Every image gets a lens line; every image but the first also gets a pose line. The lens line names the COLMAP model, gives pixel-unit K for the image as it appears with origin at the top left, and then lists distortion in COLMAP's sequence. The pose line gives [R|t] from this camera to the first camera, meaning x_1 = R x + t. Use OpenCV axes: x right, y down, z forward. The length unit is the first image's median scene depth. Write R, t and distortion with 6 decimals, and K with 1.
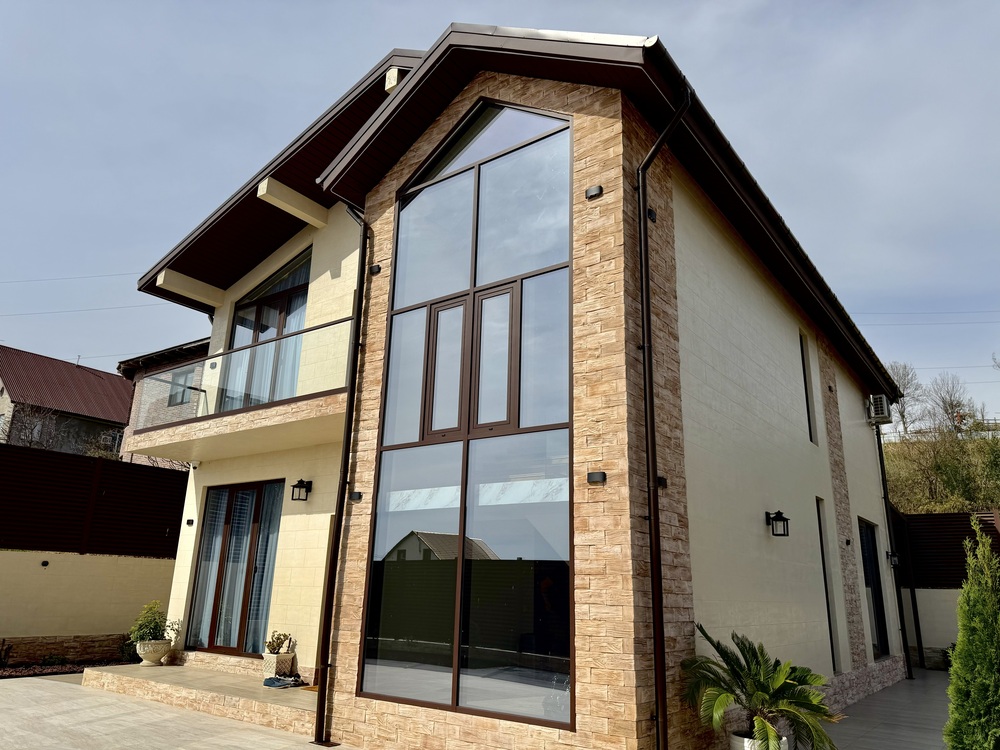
lens RADIAL K [[700.1, 0, 498.0], [0, 700.1, 376.7], [0, 0, 1]] dist [0.054724, -0.064767]
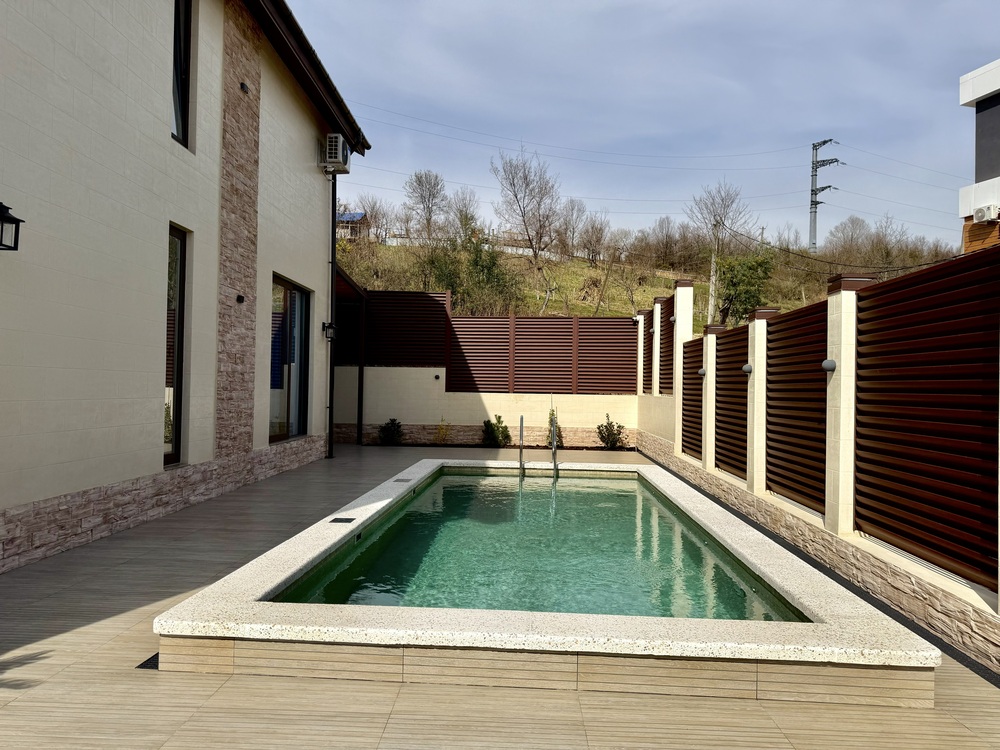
lens RADIAL K [[700.1, 0, 501.1], [0, 700.1, 377.8], [0, 0, 1]] dist [0.054724, -0.064767]
pose [[0.813680, -0.005681, 0.581285, 0.400625], [-0.161484, 0.958386, 0.235411, 0.131101], [-0.558433, -0.285418, 0.778902, 0.333326]]
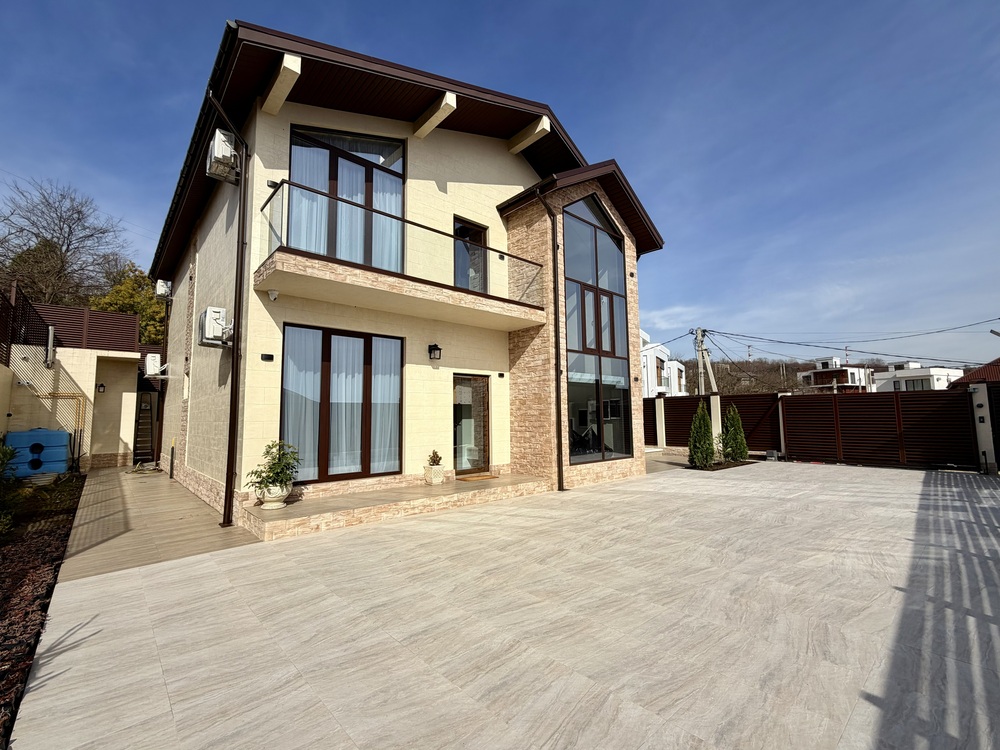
lens RADIAL K [[441.2, 0, 505.3], [0, 441.2, 378.2], [0, 0, 1]] dist [0.000705, -0.000178]
pose [[0.189421, 0.059210, 0.980109, -1.272910], [-0.264213, 0.964437, -0.007200, 0.211294], [-0.945680, -0.257594, 0.198329, 0.809867]]
